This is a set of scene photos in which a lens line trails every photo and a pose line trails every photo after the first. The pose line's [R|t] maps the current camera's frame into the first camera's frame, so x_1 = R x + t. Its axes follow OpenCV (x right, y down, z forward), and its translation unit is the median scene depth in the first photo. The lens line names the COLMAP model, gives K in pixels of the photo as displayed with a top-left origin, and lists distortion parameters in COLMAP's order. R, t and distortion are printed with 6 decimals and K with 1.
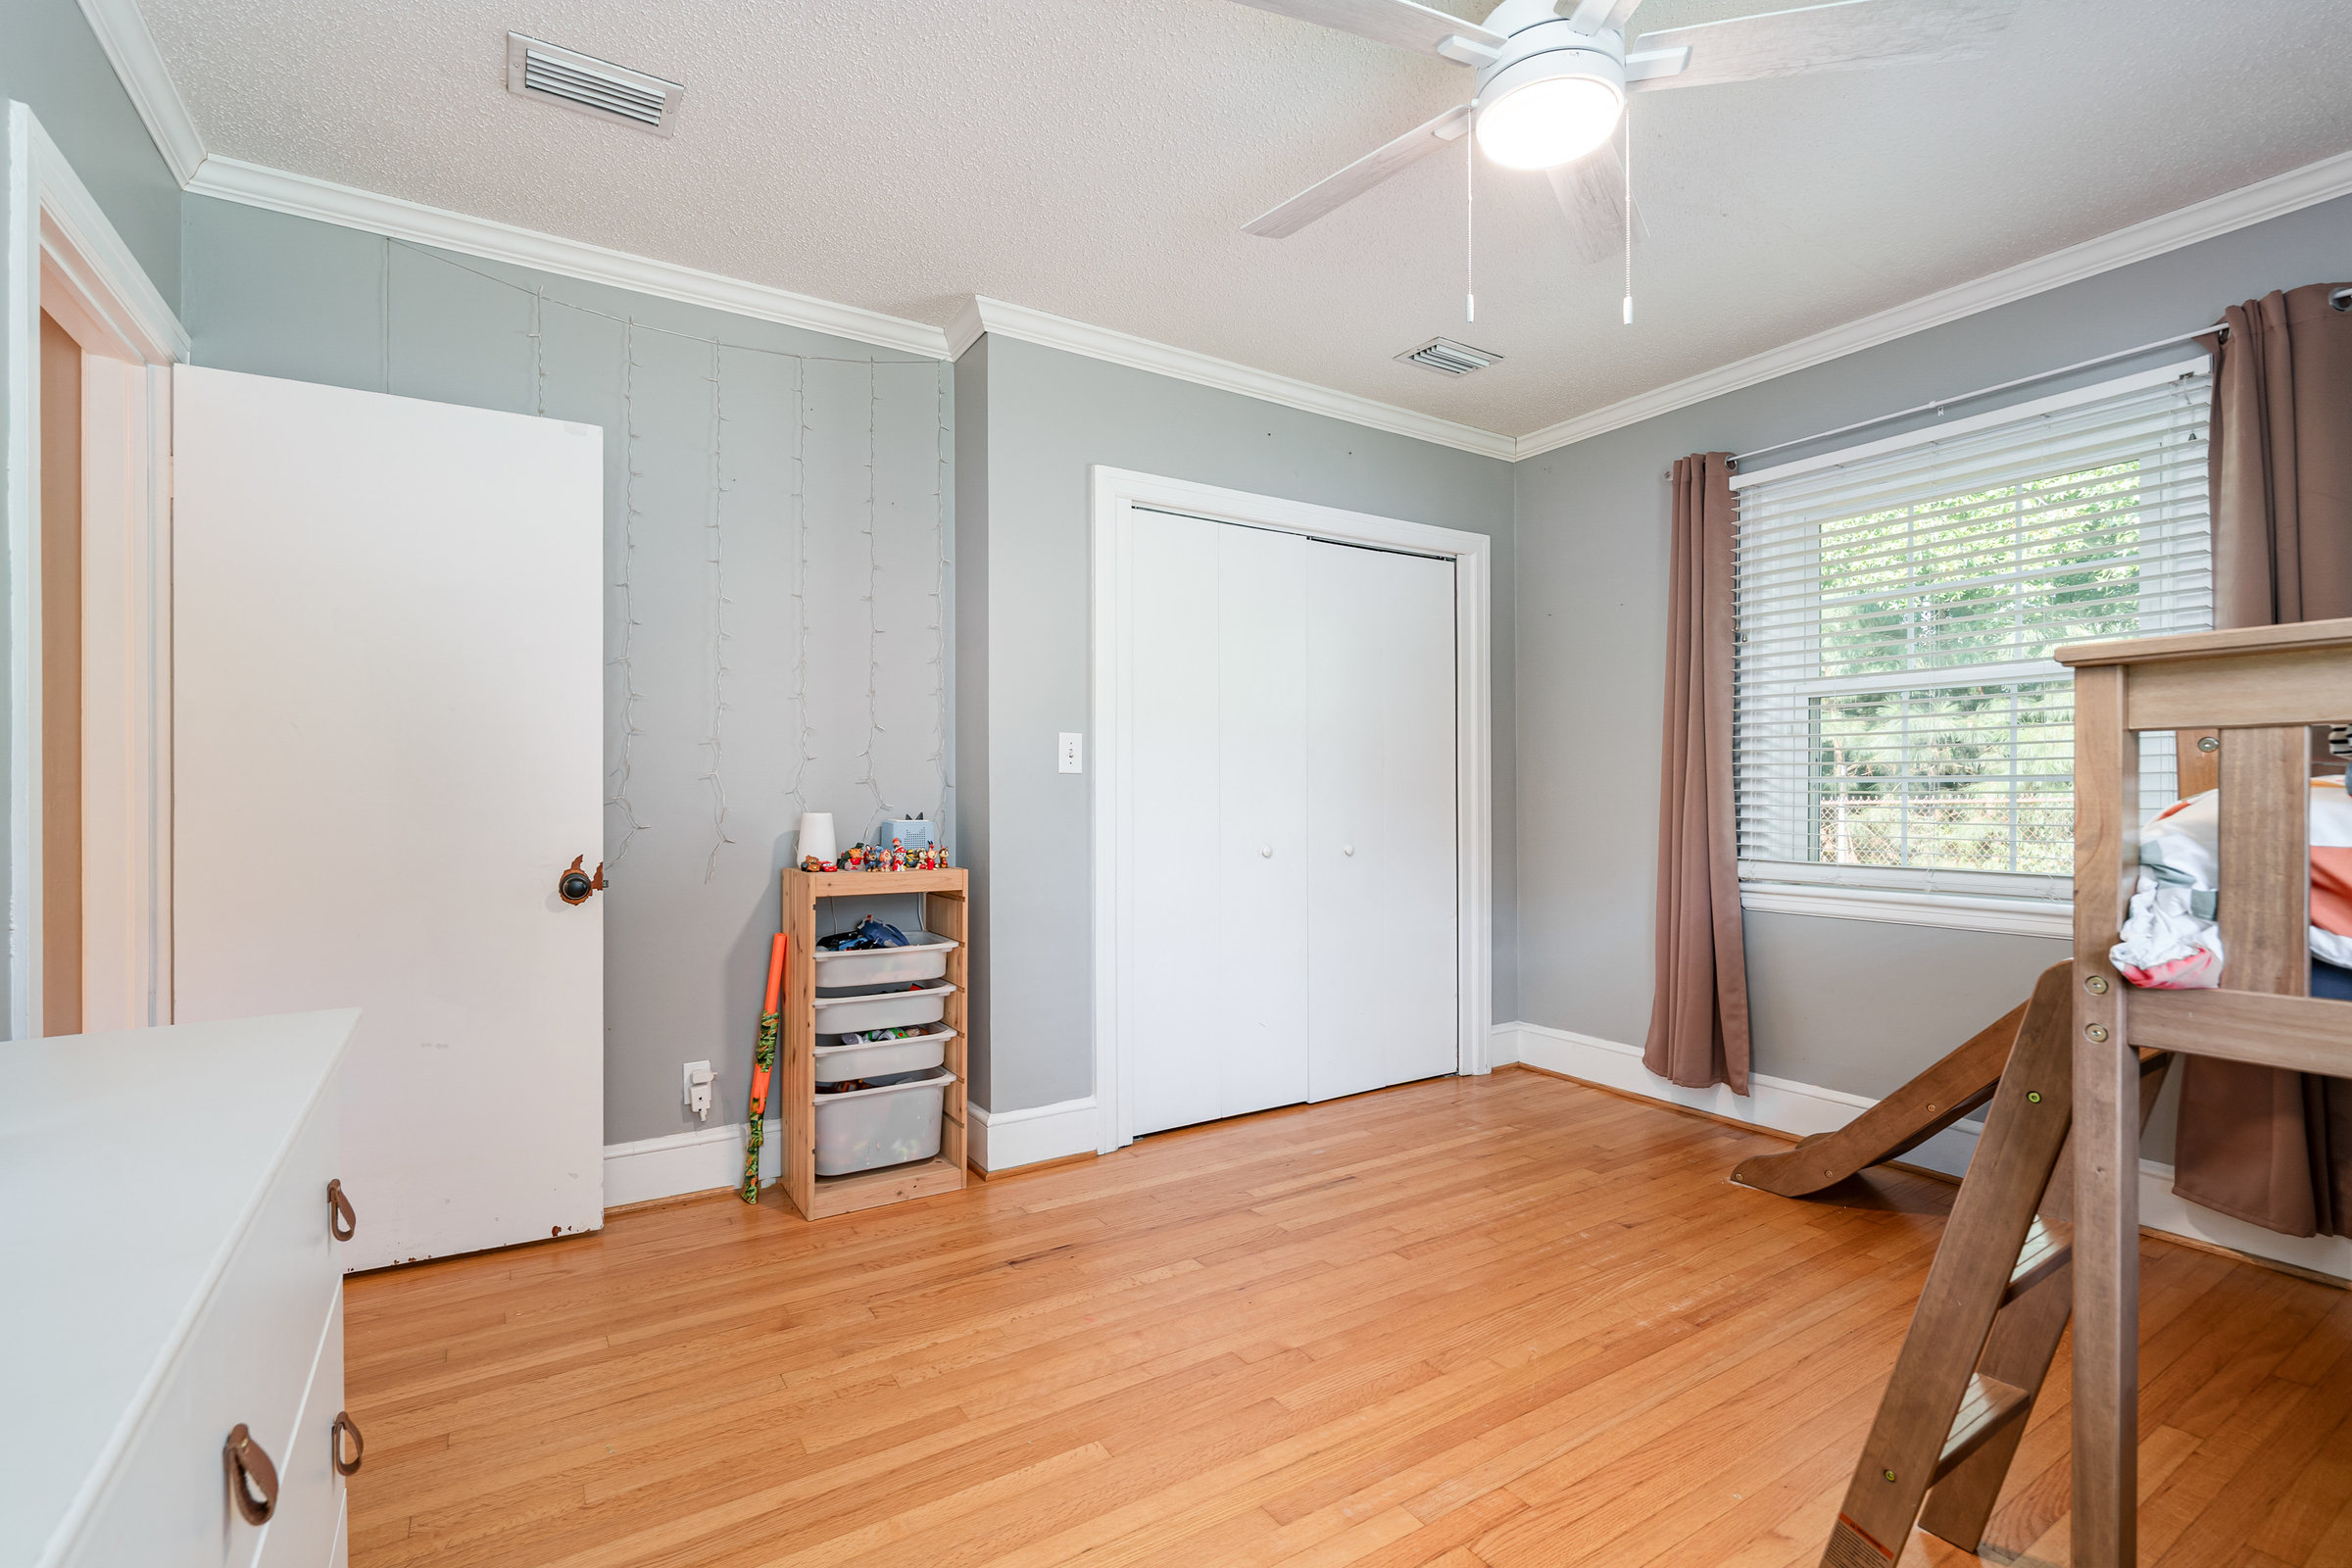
lens RADIAL K [[1067.3, 0, 1175.8], [0, 1067.3, 784.8], [0, 0, 1]] dist [-0.001106, 0.001825]
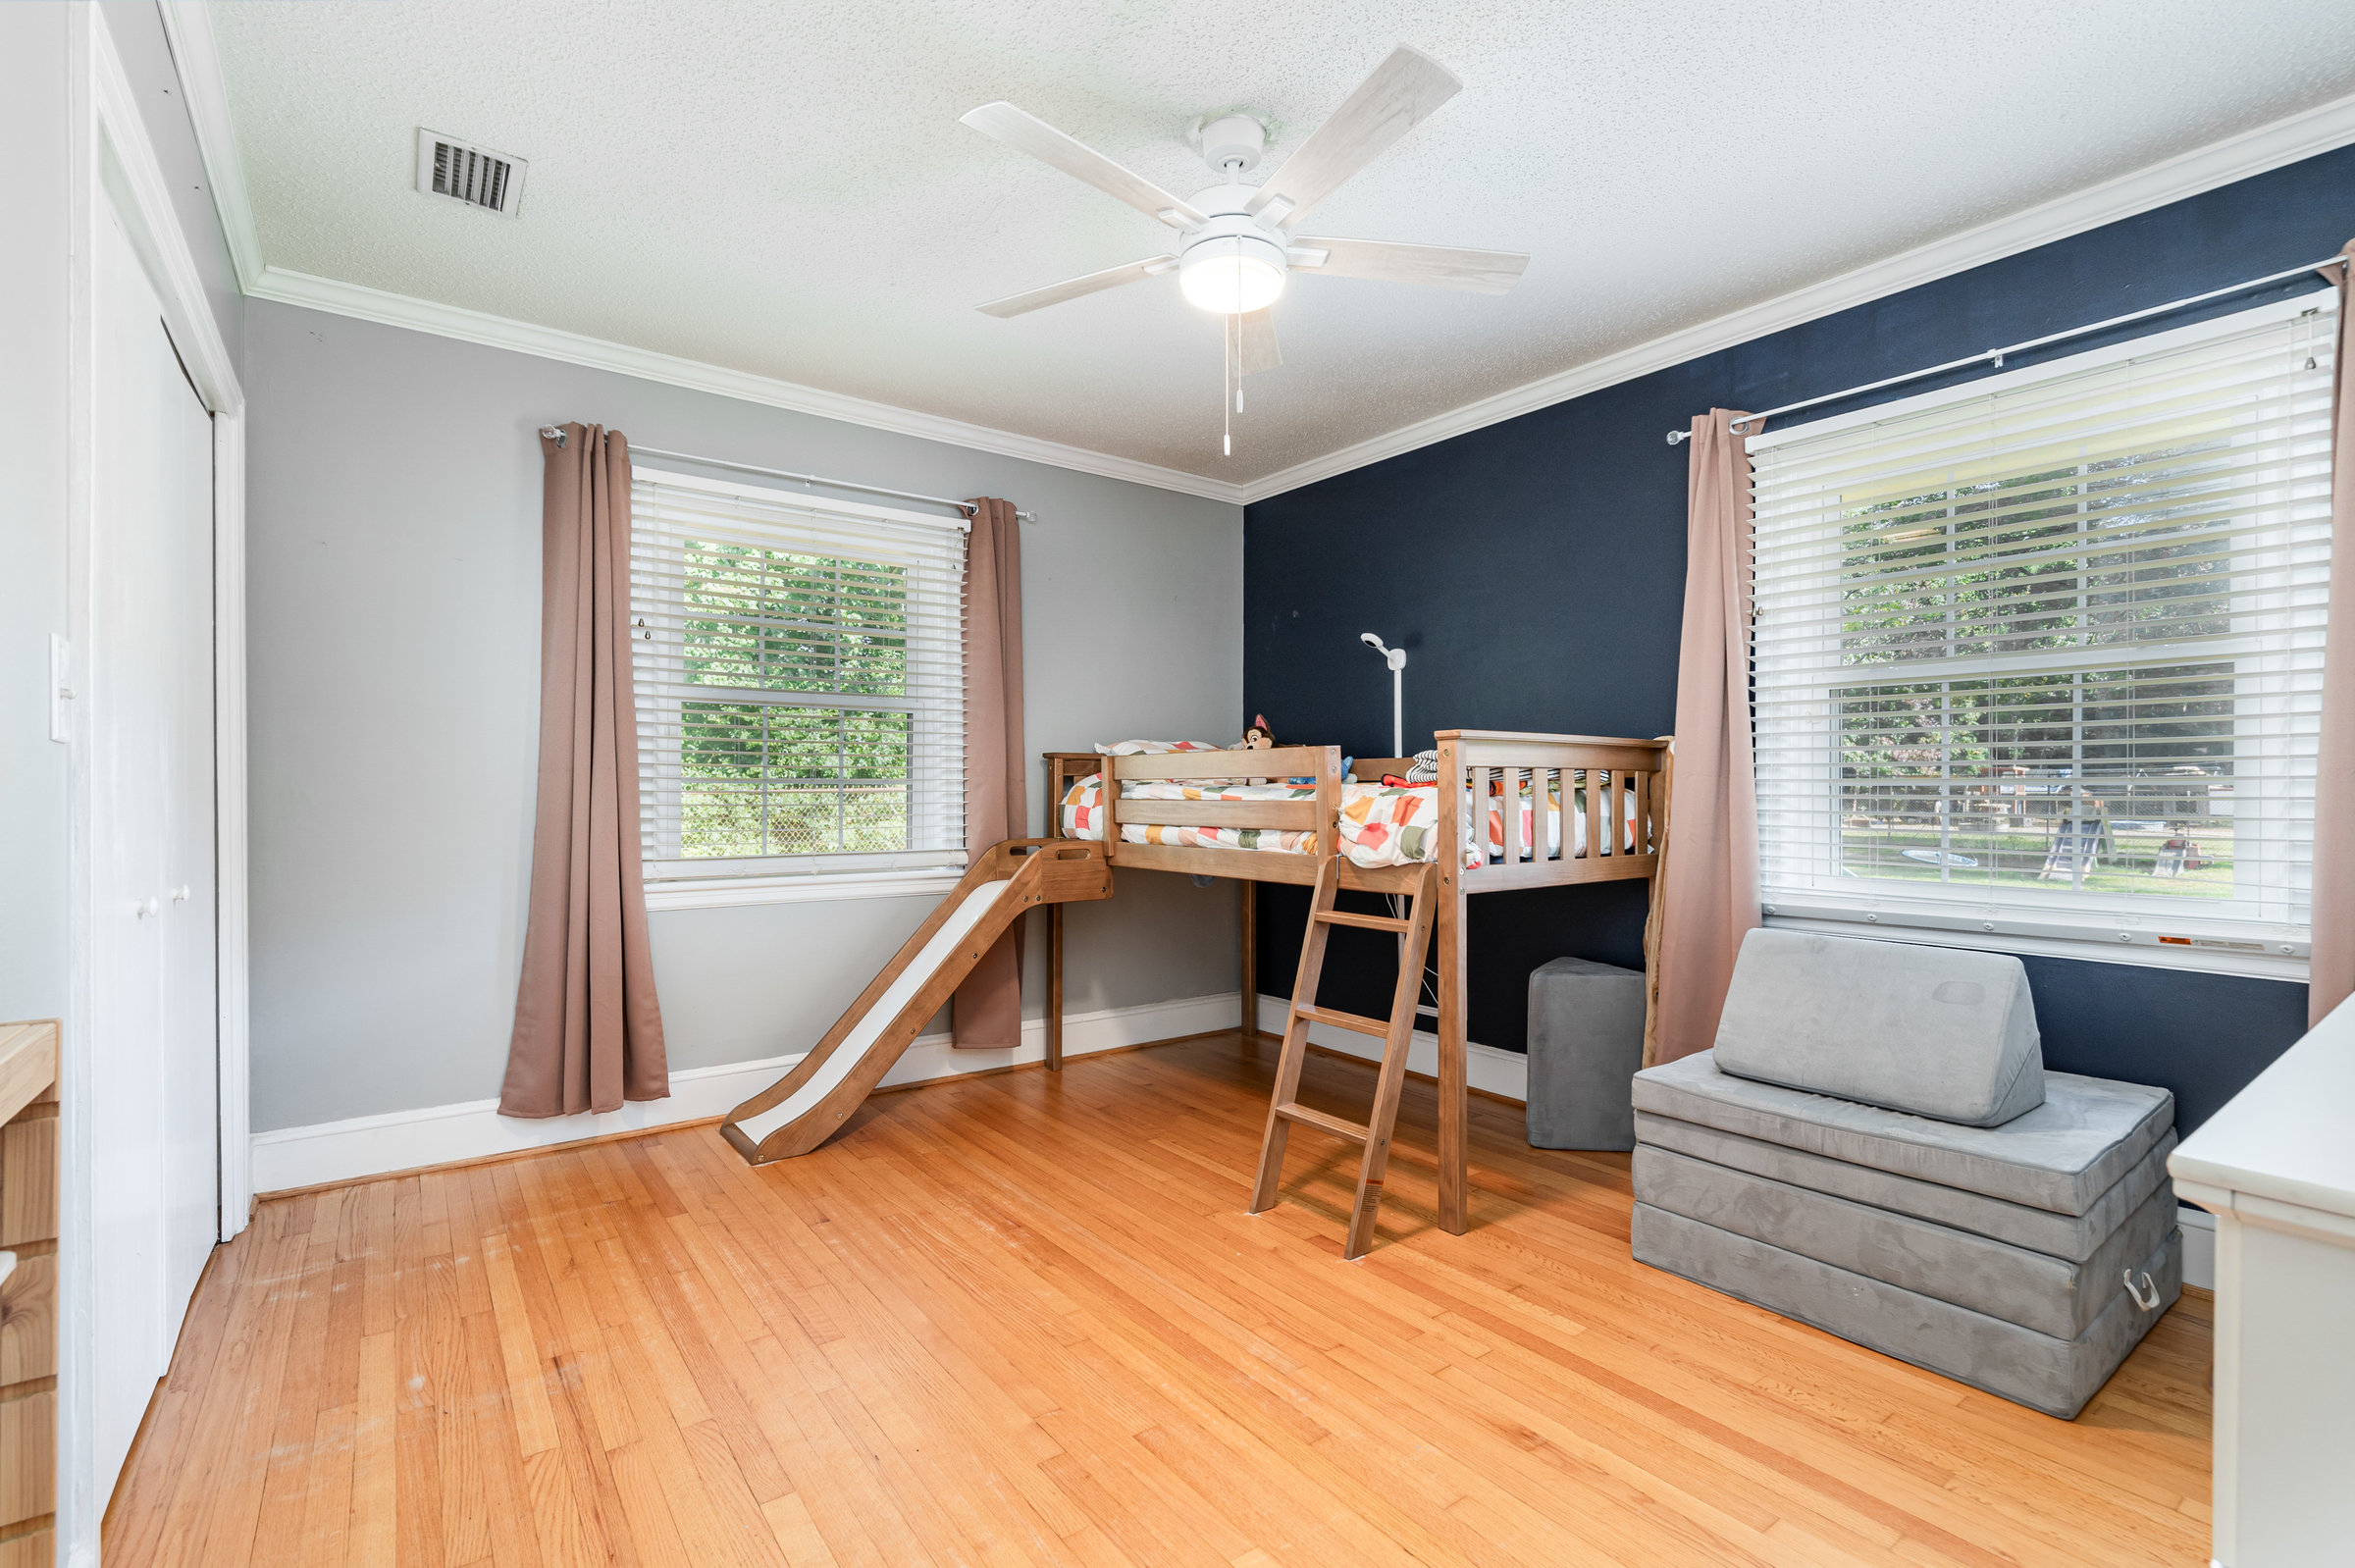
lens RADIAL K [[1068.6, 0, 1178.4], [0, 1068.6, 796.5], [0, 0, 1]] dist [-0.001106, 0.001825]
pose [[-0.070428, -0.002115, 0.997515, -0.557310], [-0.006904, 0.999975, 0.001633, 0.006480], [-0.997493, -0.006772, -0.070441, 0.675568]]
